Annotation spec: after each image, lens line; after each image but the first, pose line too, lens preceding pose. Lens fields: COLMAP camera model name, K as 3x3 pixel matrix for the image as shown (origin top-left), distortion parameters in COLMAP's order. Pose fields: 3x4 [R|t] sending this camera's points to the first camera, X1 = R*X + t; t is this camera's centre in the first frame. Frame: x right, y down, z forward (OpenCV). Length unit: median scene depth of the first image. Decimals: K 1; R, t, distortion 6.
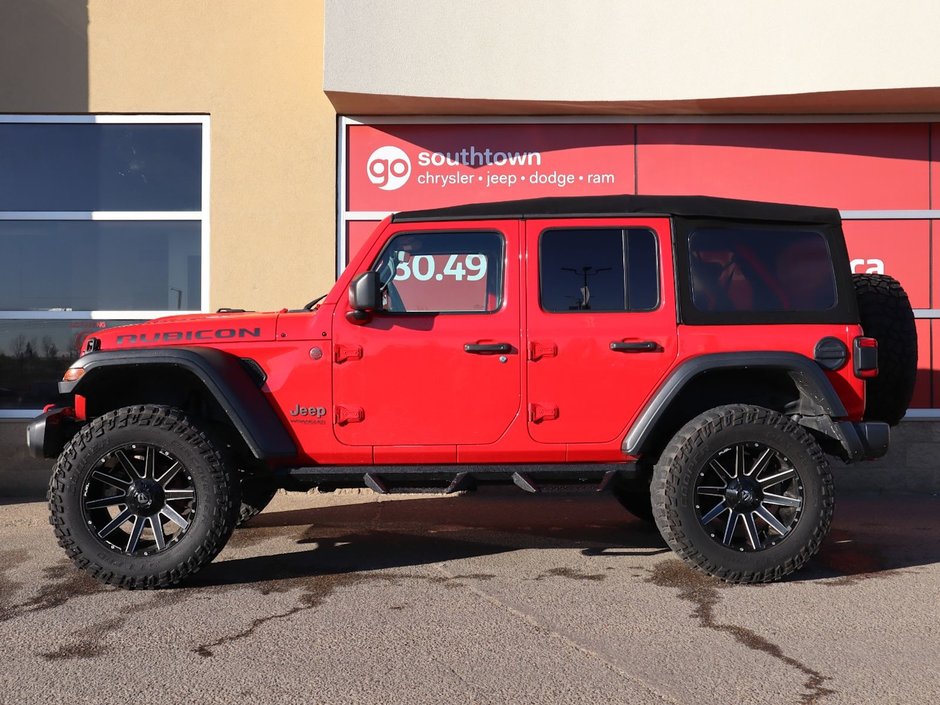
lens RADIAL K [[1385.8, 0, 473.7], [0, 1385.8, 354.0], [0, 0, 1]] dist [0.140686, 0.000000]
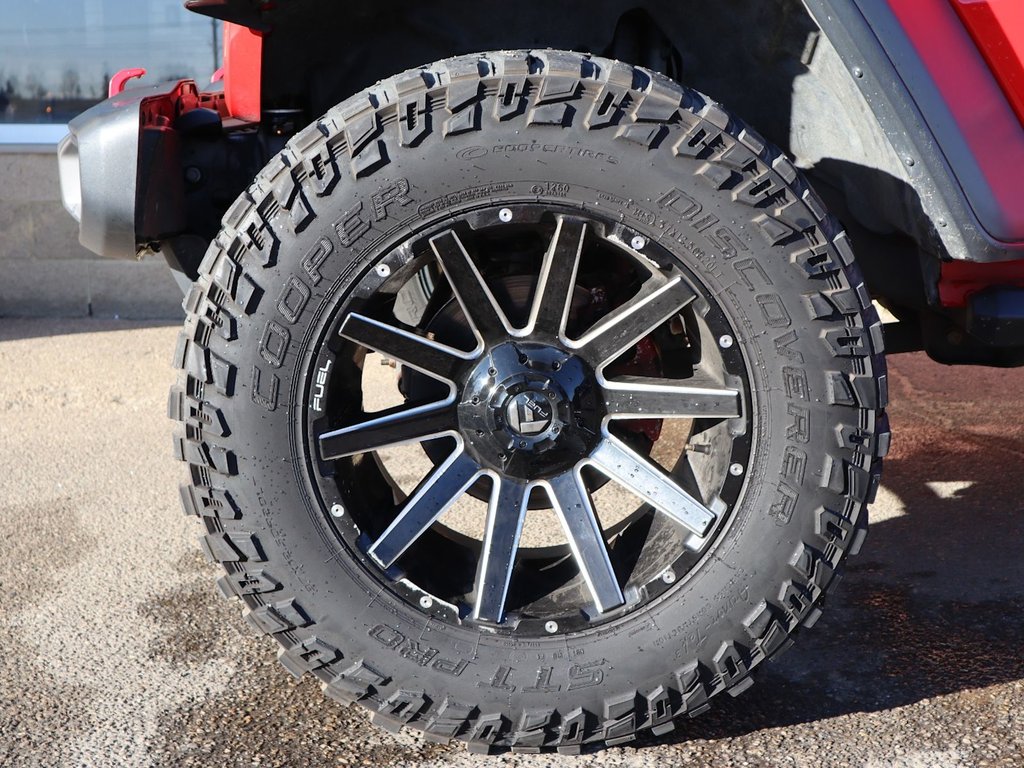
lens RADIAL K [[1509.7, 0, 508.5], [0, 1509.7, 383.7], [0, 0, 1]] dist [0.140686, 0.000000]
pose [[0.999991, -0.003919, 0.001804, -0.242721], [0.003529, 0.983627, 0.180182, 0.047249], [-0.002480, -0.180174, 0.983632, 0.731011]]
